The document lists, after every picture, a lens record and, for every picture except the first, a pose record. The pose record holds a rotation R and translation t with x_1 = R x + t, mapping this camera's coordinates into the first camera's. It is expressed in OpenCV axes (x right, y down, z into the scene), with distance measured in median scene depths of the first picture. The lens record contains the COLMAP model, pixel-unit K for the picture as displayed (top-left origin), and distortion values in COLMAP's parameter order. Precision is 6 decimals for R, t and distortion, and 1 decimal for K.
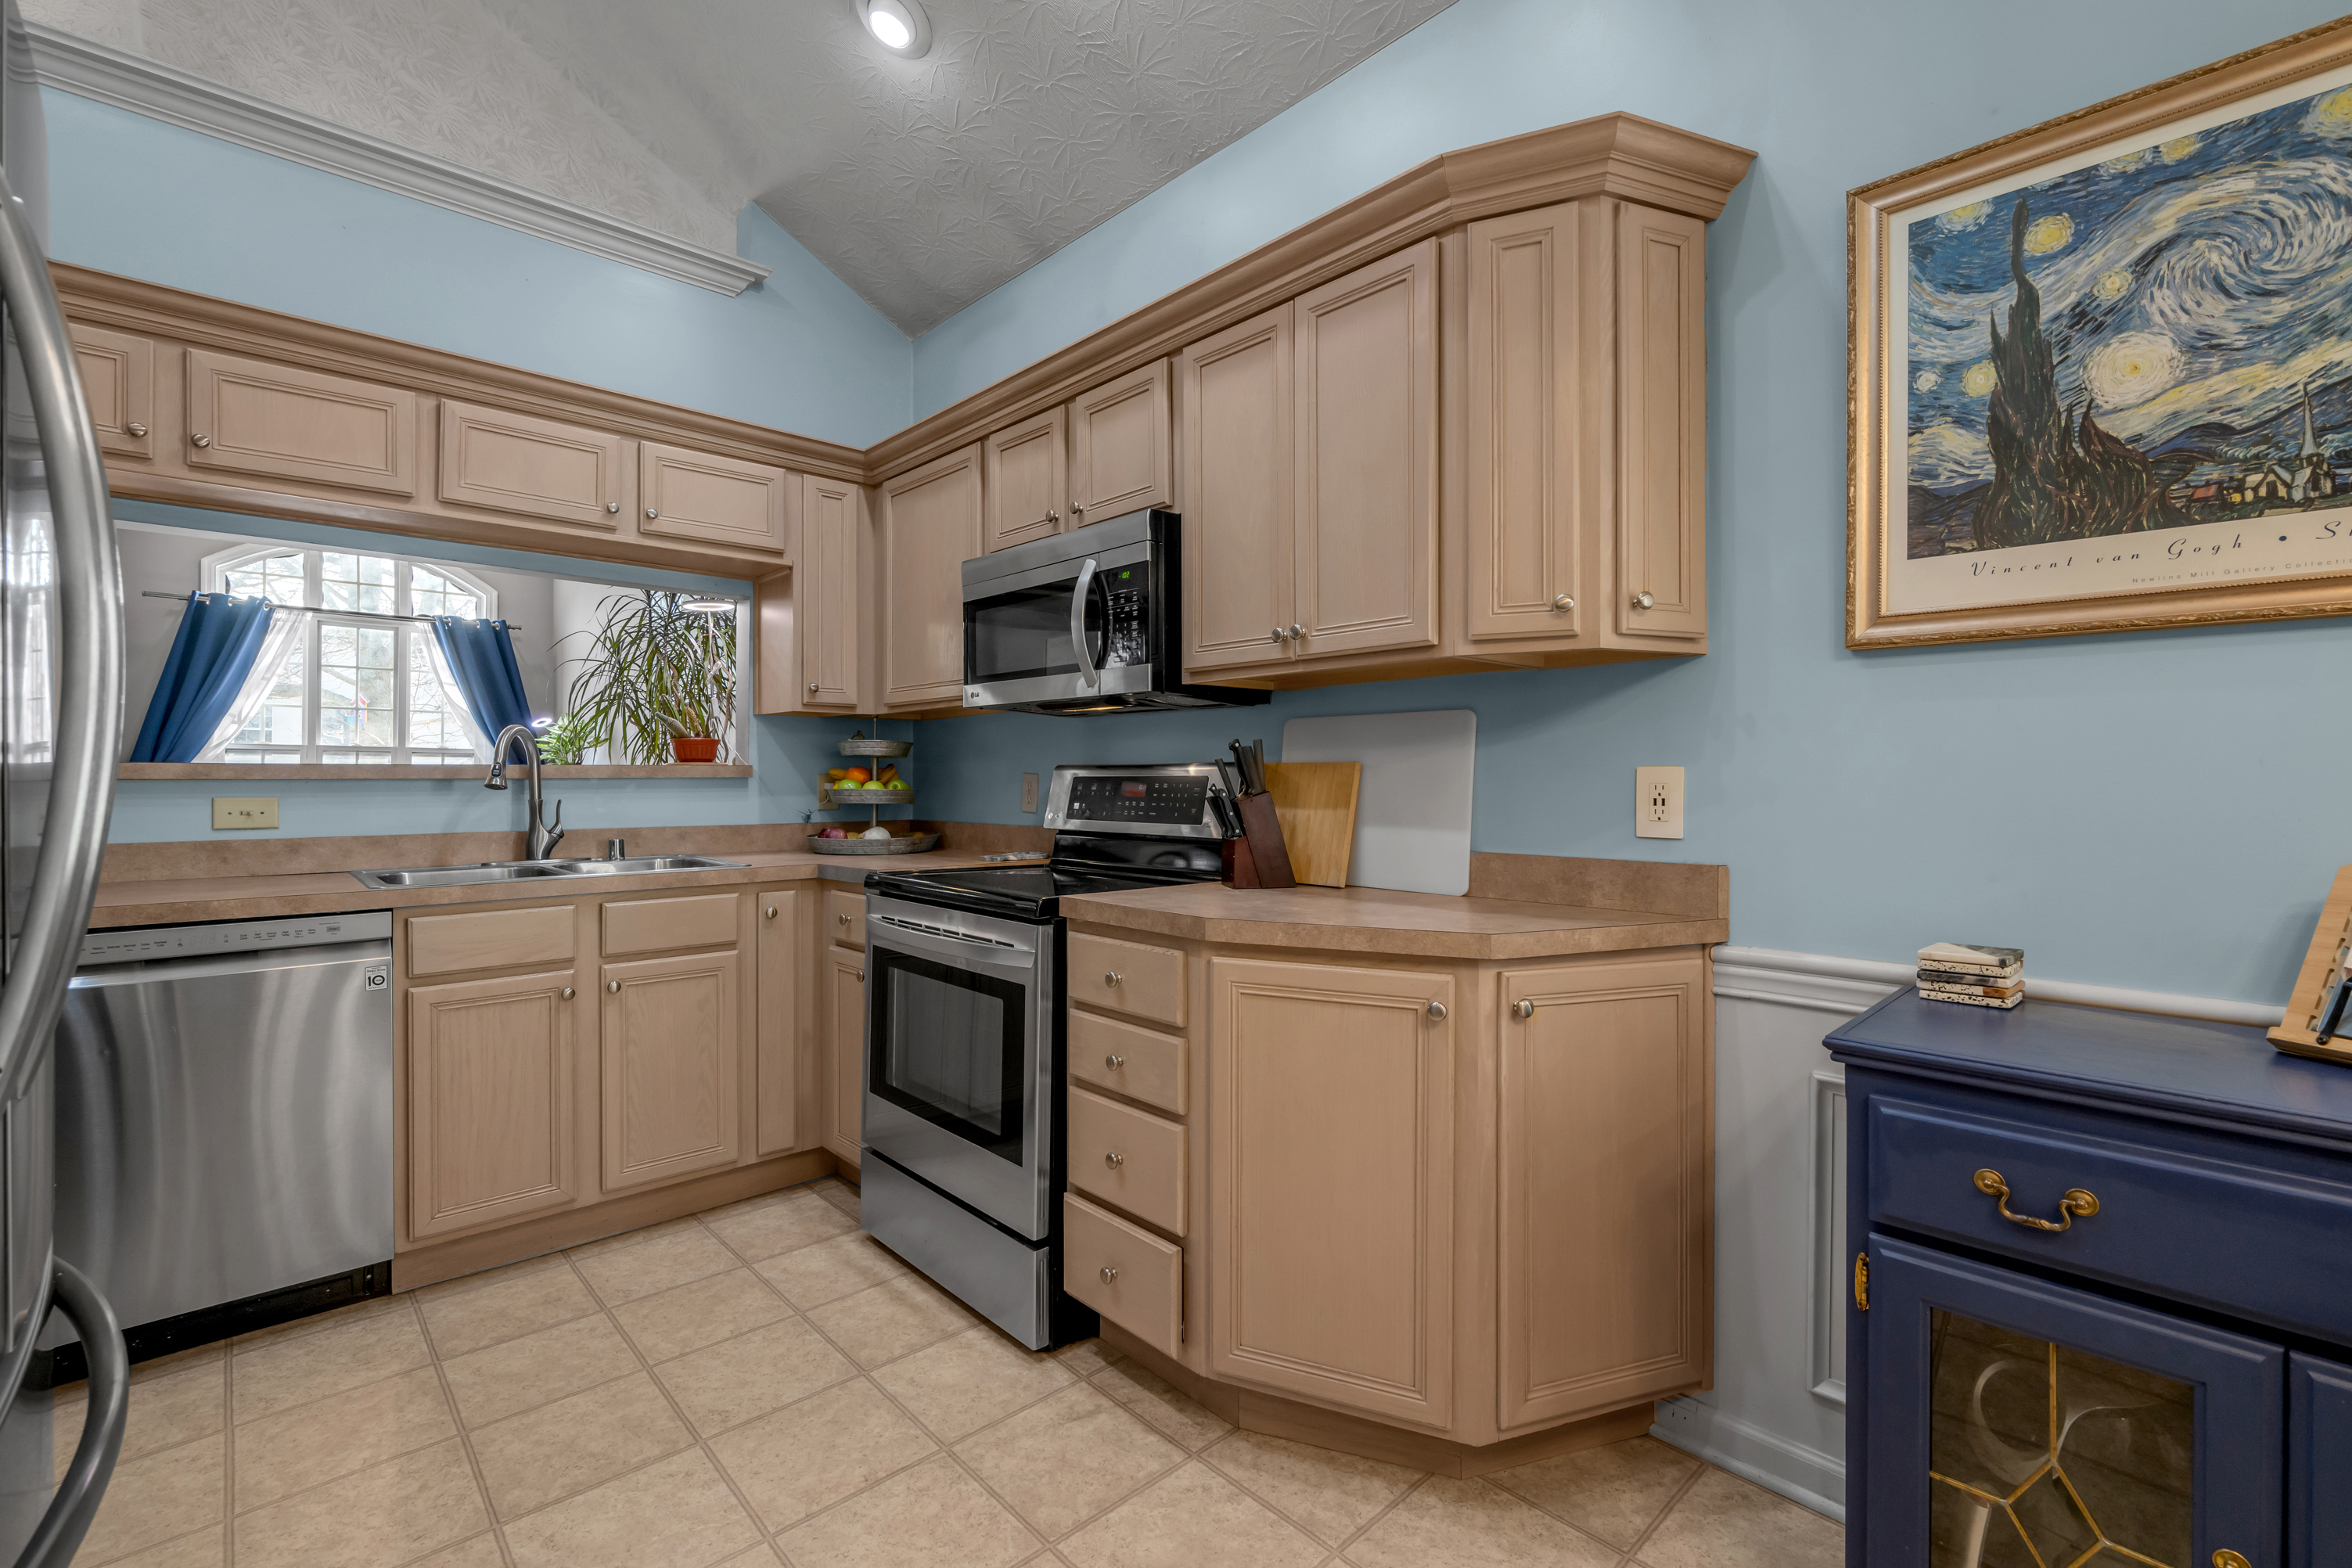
lens RADIAL K [[1026.8, 0, 1172.1], [0, 1026.8, 776.6], [0, 0, 1]] dist [-0.002885, -0.000116]
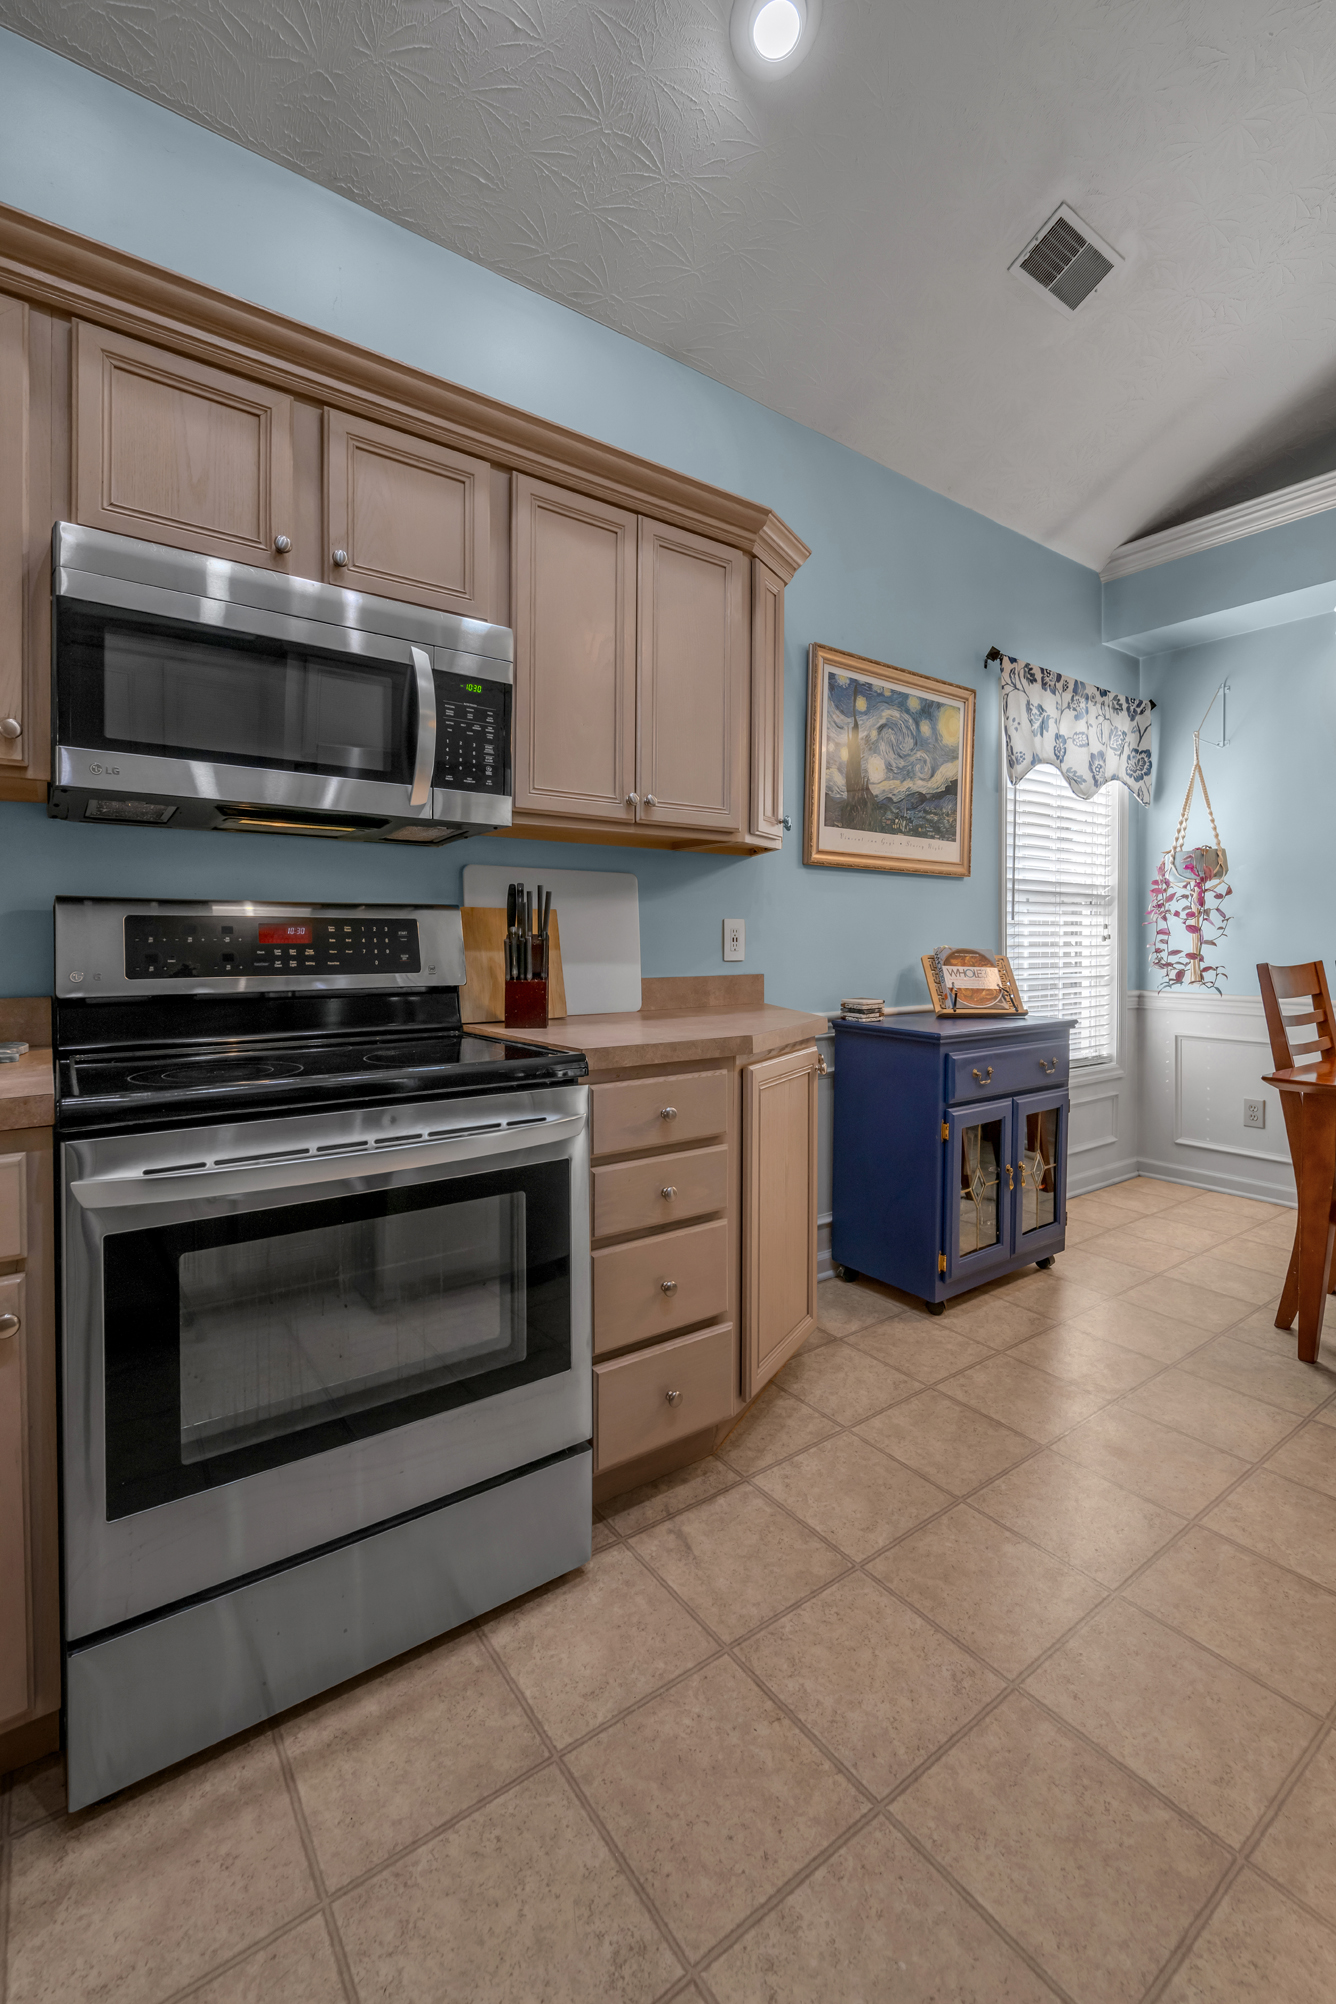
lens RADIAL K [[855.5, 0, 669.9], [0, 855.5, 949.3], [0, 0, 1]] dist [-0.005623, 0.000235]
pose [[0.116161, -0.015801, 0.993105, -0.798021], [-0.002804, 0.999864, 0.016237, 0.015174], [-0.993226, -0.004671, 0.116100, 0.791682]]
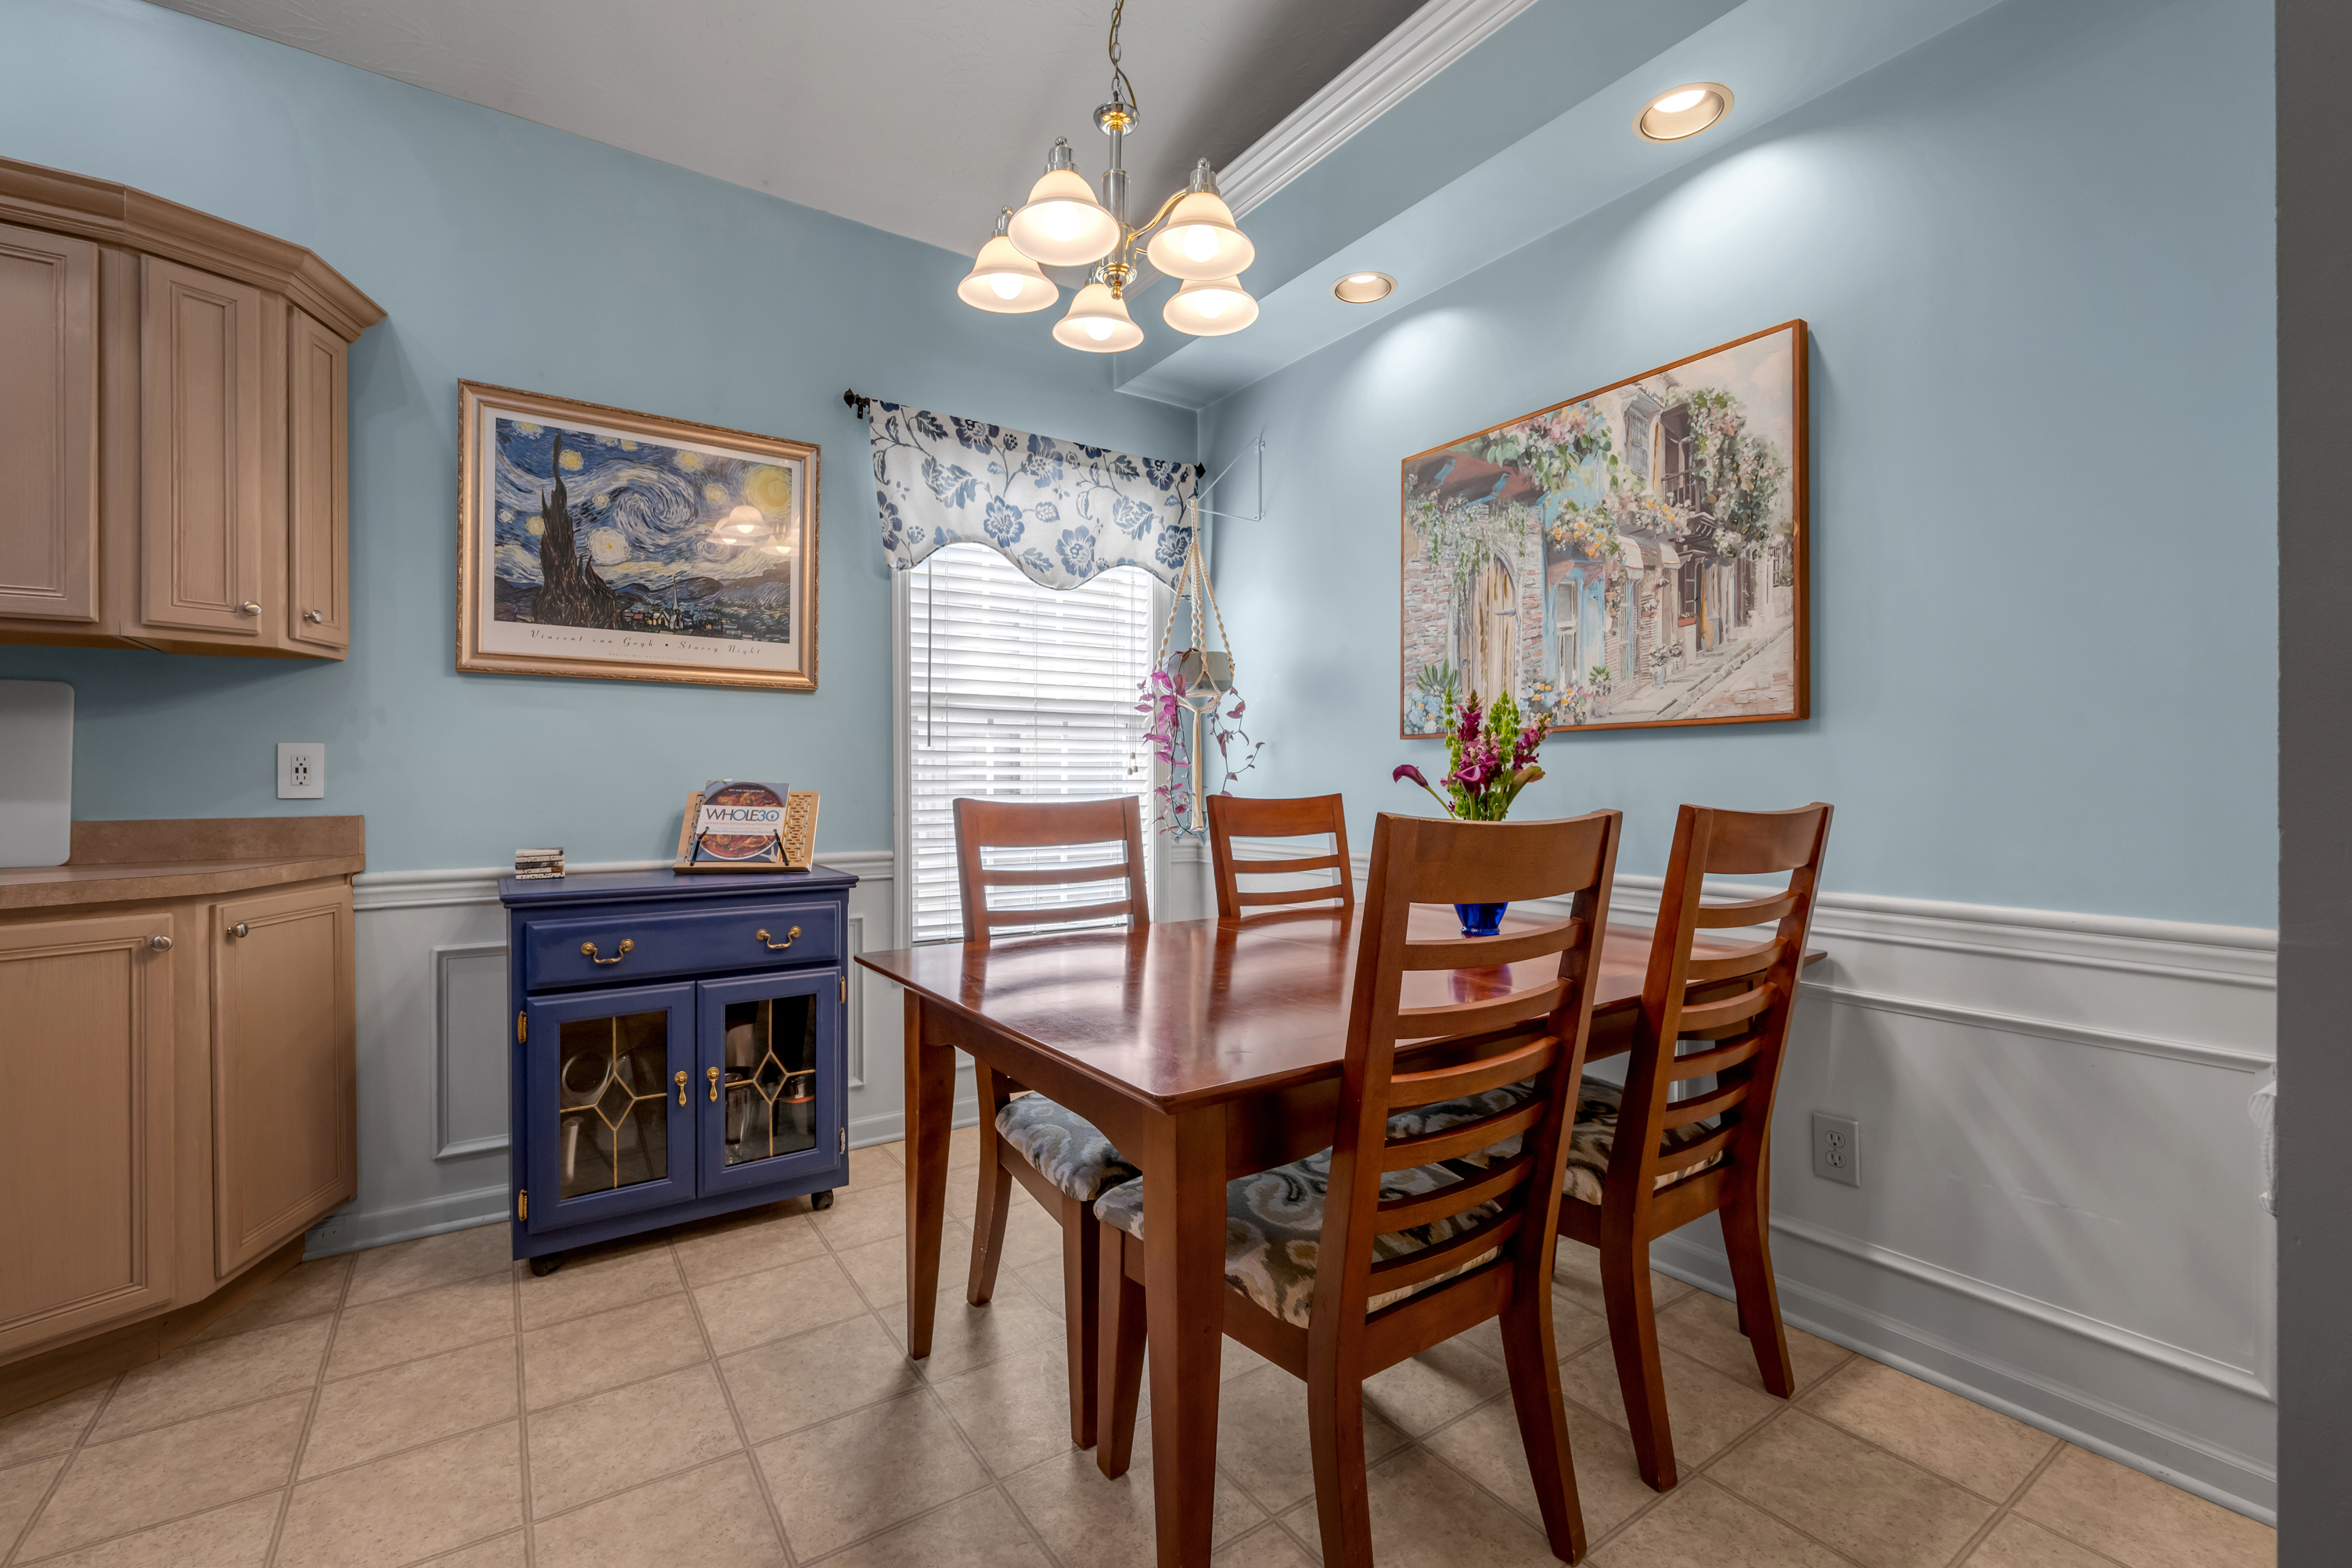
lens RADIAL K [[1000.1, 0, 1177.9], [0, 1000.1, 785.6], [0, 0, 1]] dist [-0.008463, -0.000542]
pose [[0.146118, -0.007825, 0.989236, -0.501025], [0.001342, 0.999969, 0.007712, 0.030099], [-0.989266, 0.000200, 0.146124, -0.226257]]
